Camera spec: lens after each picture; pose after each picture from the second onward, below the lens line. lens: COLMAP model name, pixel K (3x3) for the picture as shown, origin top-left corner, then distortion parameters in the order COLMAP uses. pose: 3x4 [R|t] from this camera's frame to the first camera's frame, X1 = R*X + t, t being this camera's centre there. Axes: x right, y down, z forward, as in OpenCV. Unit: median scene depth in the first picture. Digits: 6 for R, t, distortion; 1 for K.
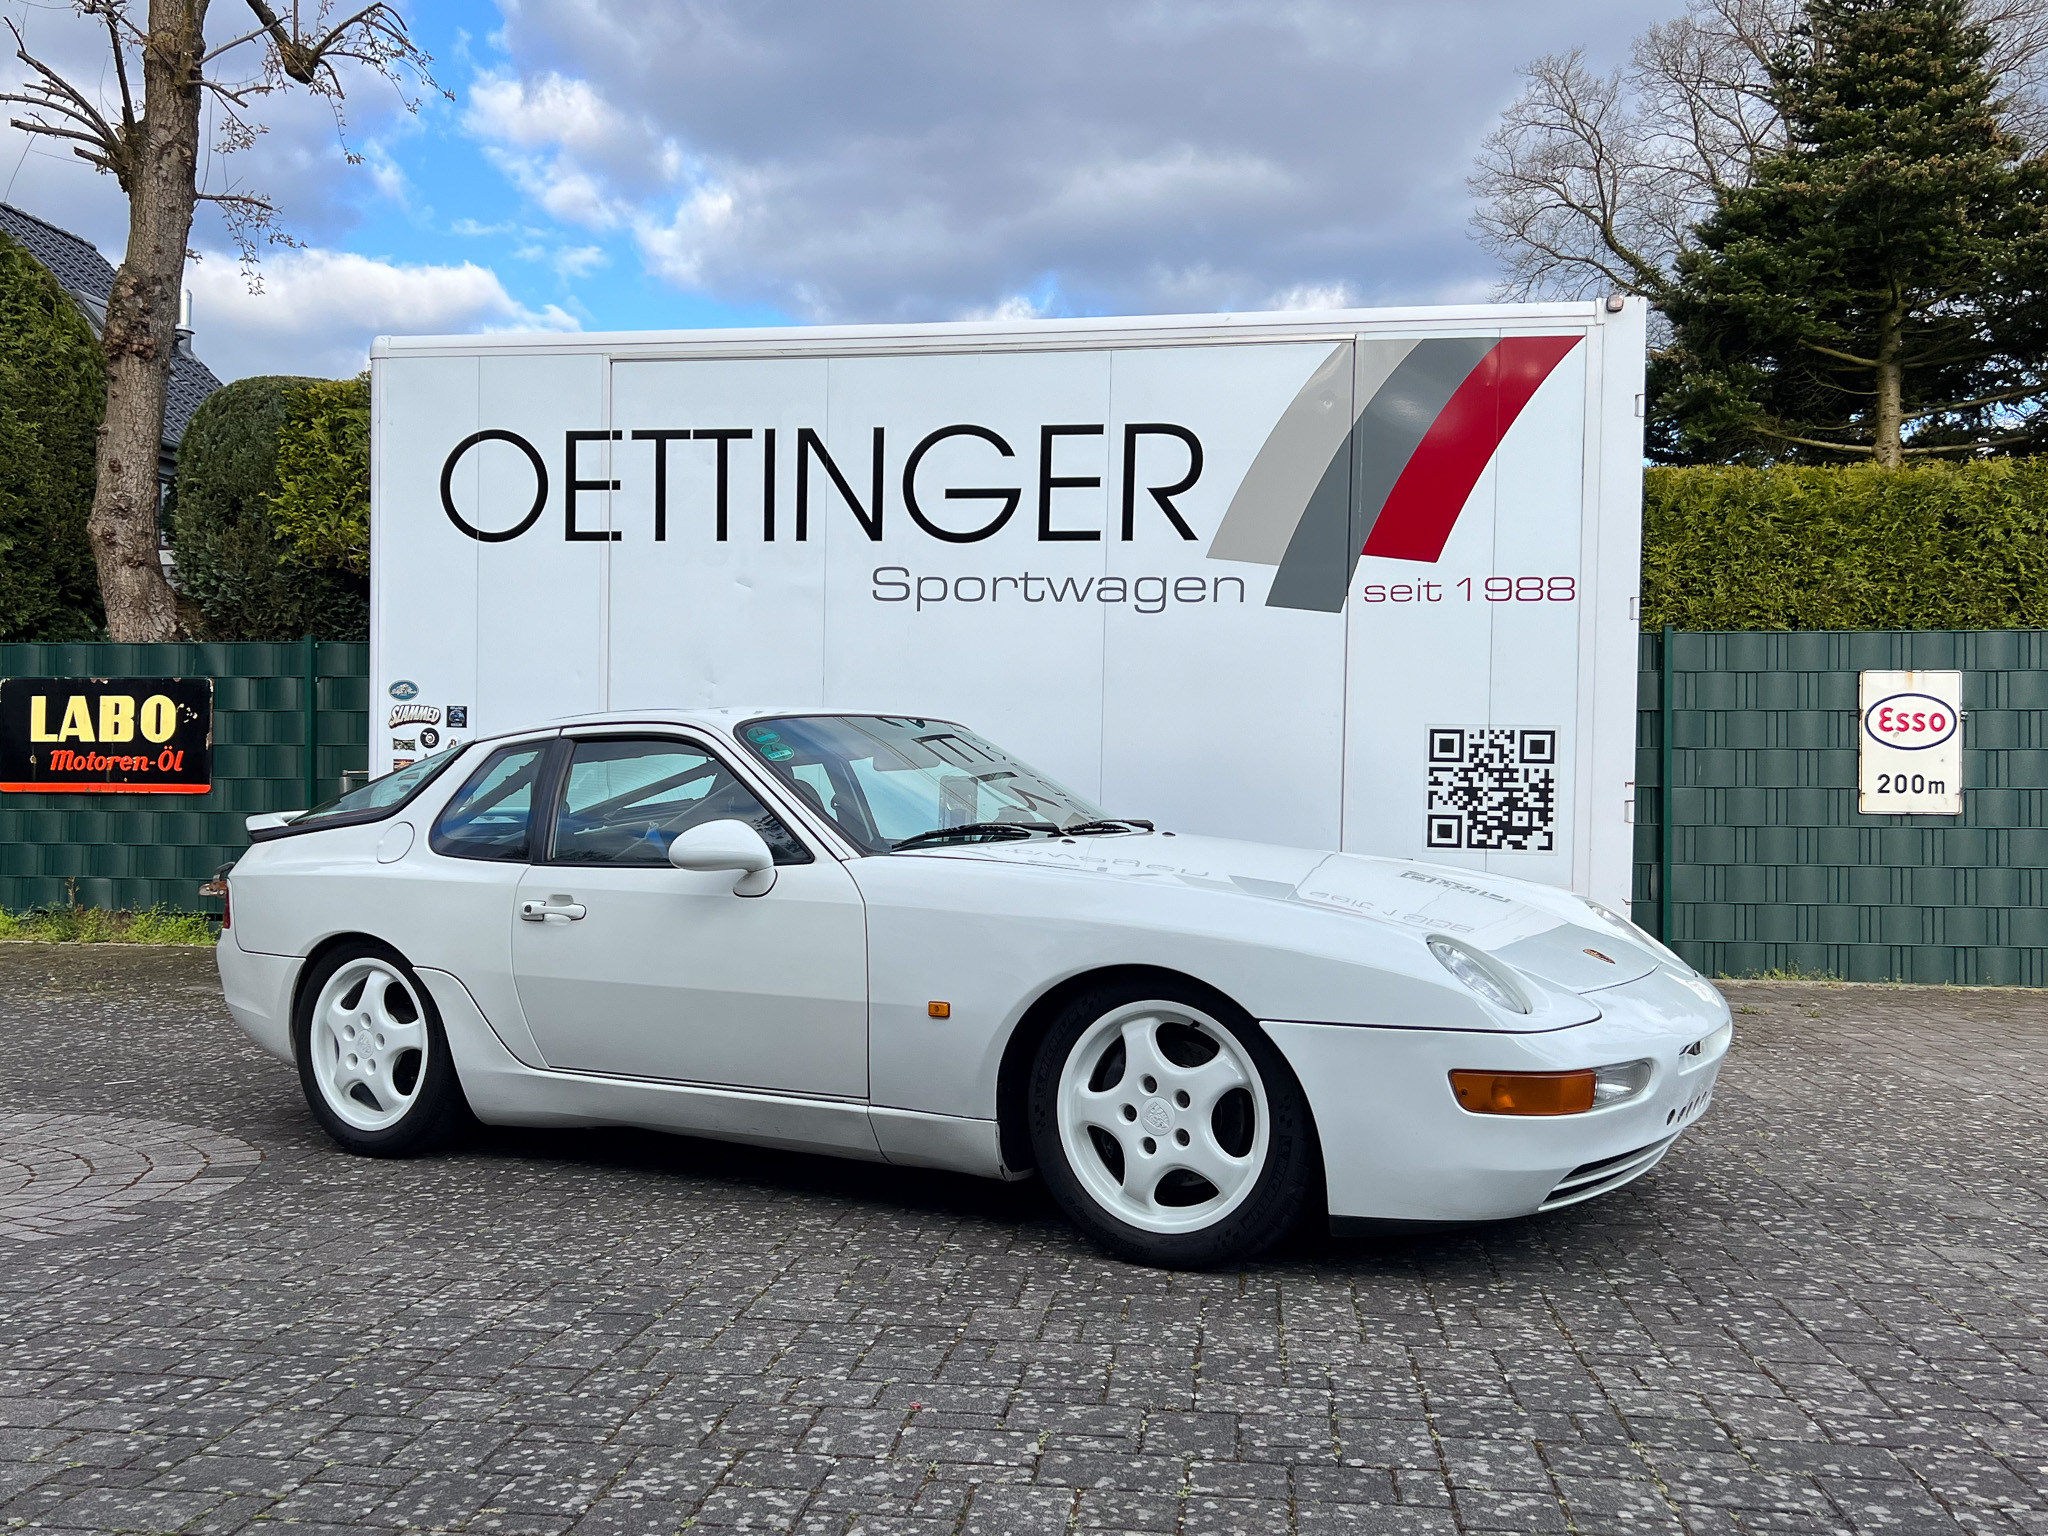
lens RADIAL K [[1901.2, 0, 898.8], [0, 1901.2, 847.6], [0, 0, 1]] dist [0.010922, 0.000000]
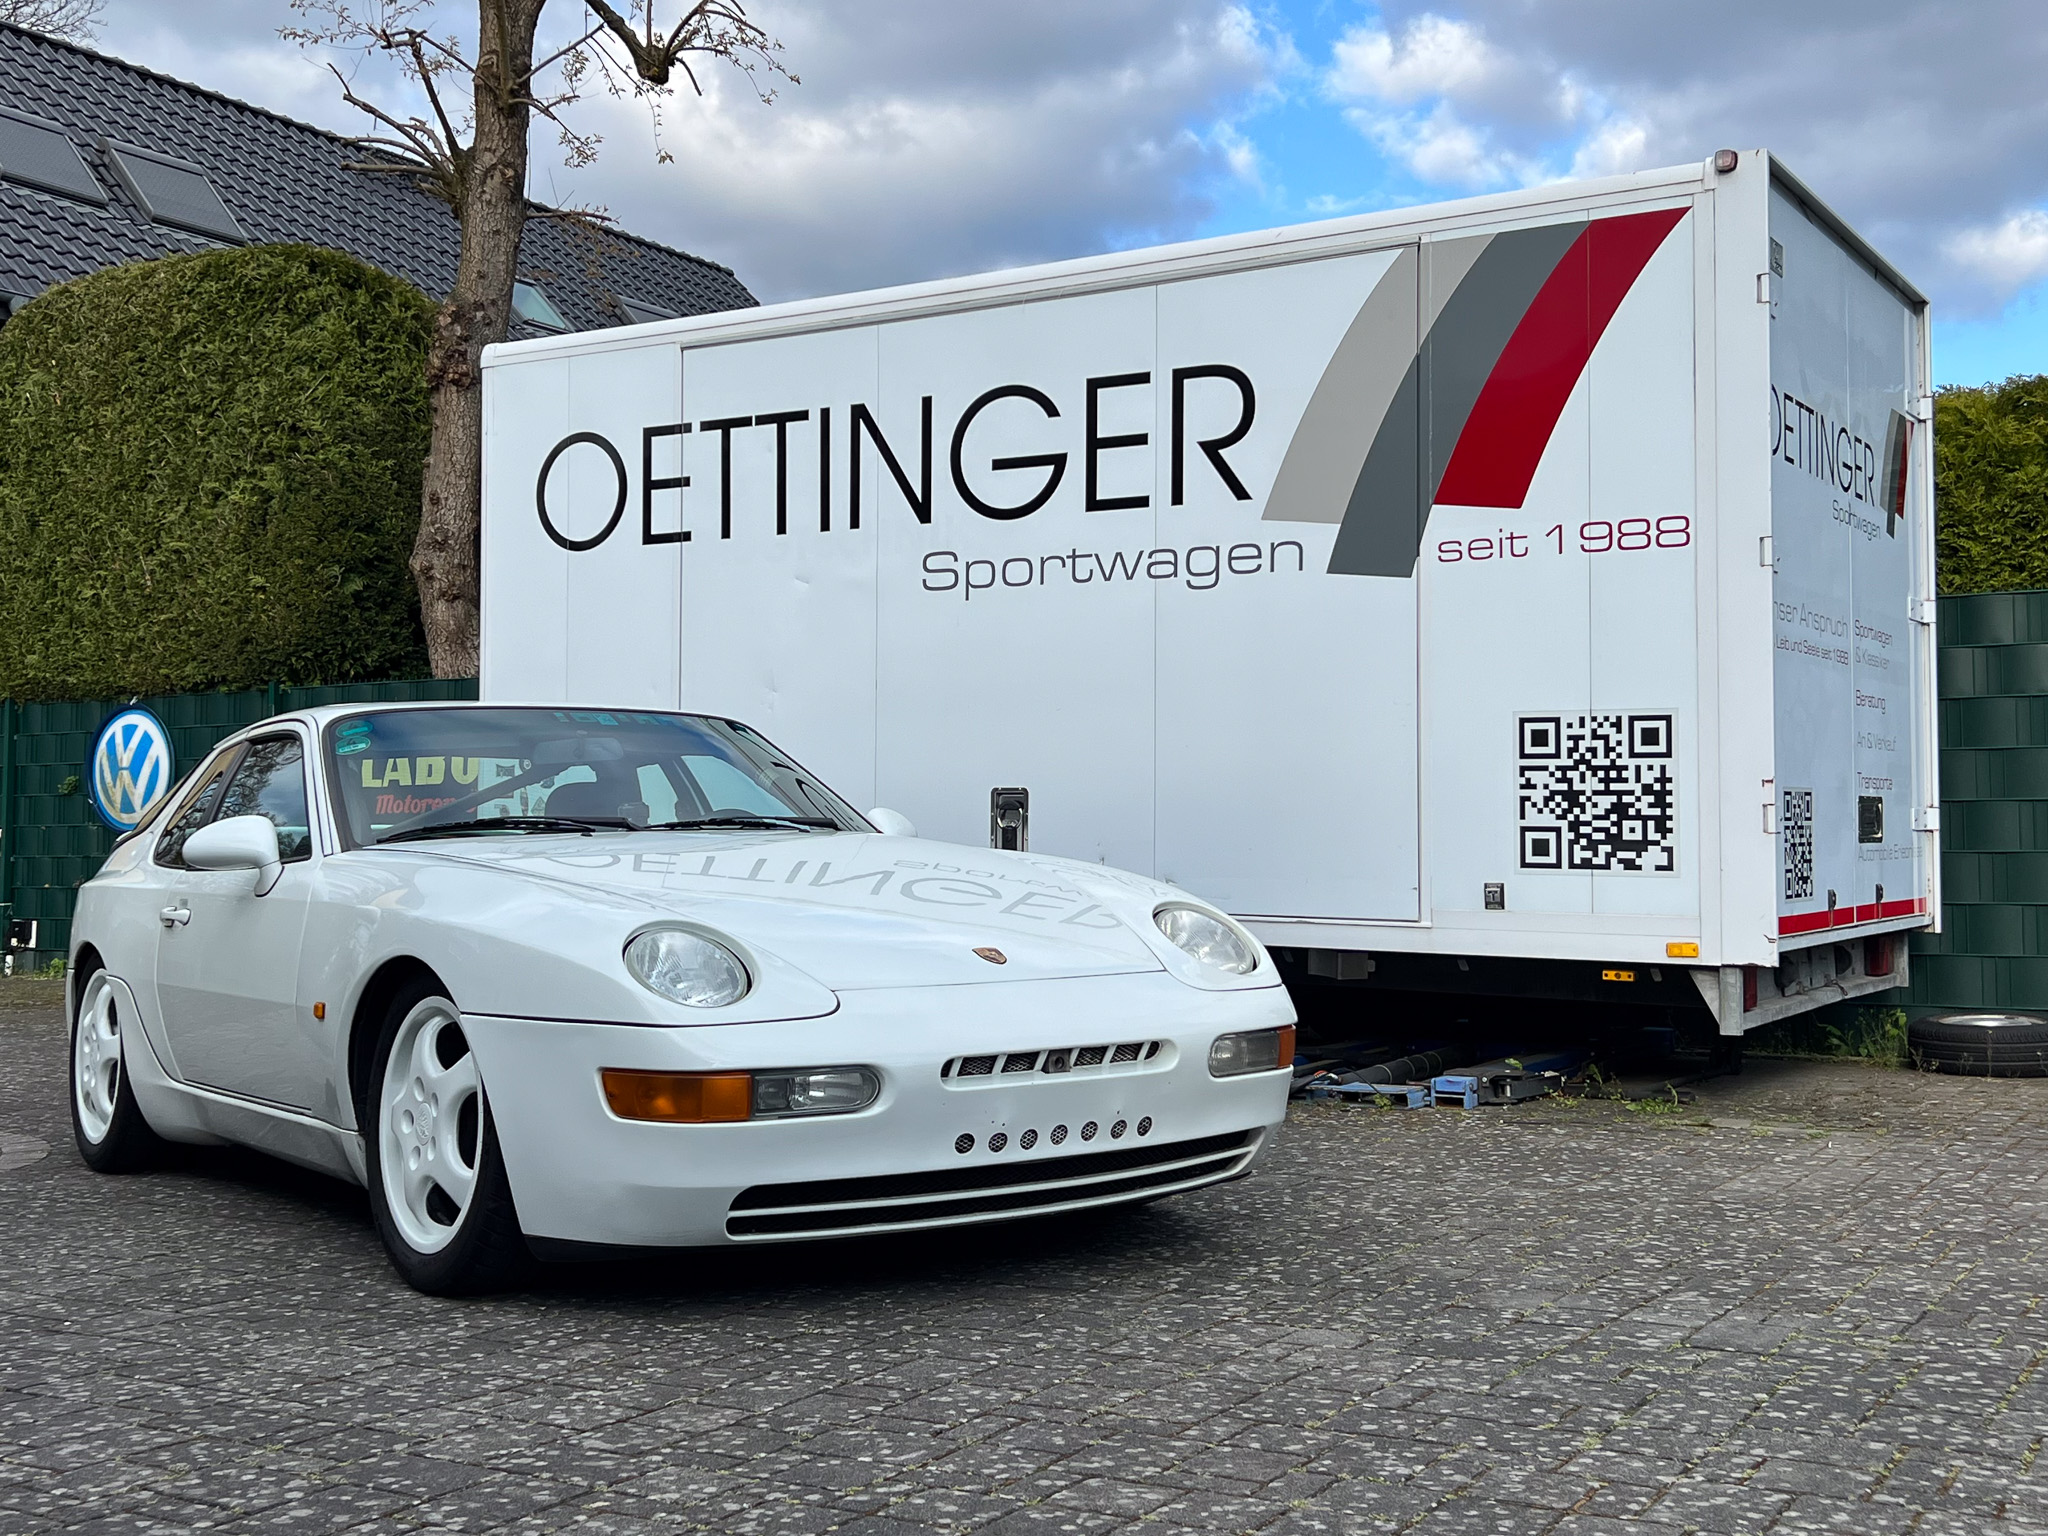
lens RADIAL K [[2290.9, 0, 976.2], [0, 2290.9, 775.3], [0, 0, 1]] dist [0.017831, 0.000000]
pose [[0.930271, -0.019717, -0.366344, 0.411354], [-0.004721, 0.997829, -0.065691, 0.024559], [0.366843, 0.062840, 0.928158, 0.037257]]
